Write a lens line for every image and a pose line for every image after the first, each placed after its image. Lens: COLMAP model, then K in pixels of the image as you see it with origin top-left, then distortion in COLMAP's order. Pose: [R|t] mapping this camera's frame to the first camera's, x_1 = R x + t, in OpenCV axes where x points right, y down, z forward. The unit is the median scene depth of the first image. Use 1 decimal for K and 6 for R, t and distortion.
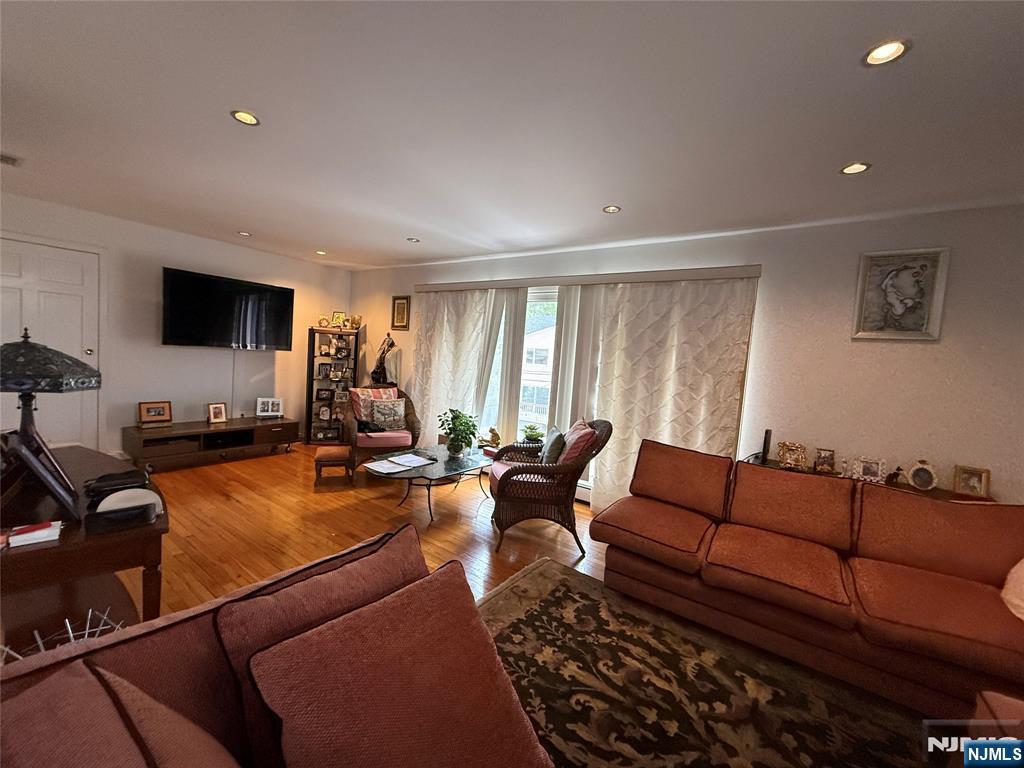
lens RADIAL K [[409.4, 0, 512.2], [0, 409.4, 382.4], [0, 0, 1]] dist [0.001015, 0.000004]
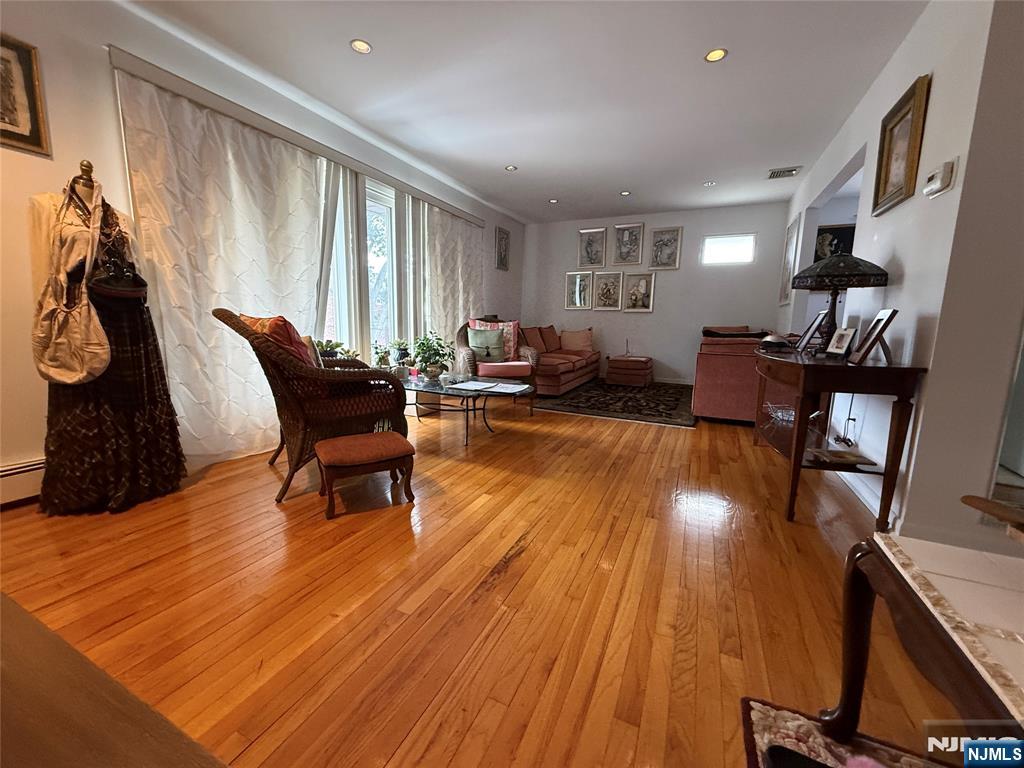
lens RADIAL K [[409.4, 0, 508.8], [0, 409.4, 382.9], [0, 0, 1]] dist [0.001015, 0.000004]
pose [[-0.175007, -0.220047, 0.959663, -1.018982], [0.035278, 0.972678, 0.229464, -0.008783], [-0.983935, 0.074013, -0.162462, 0.998494]]
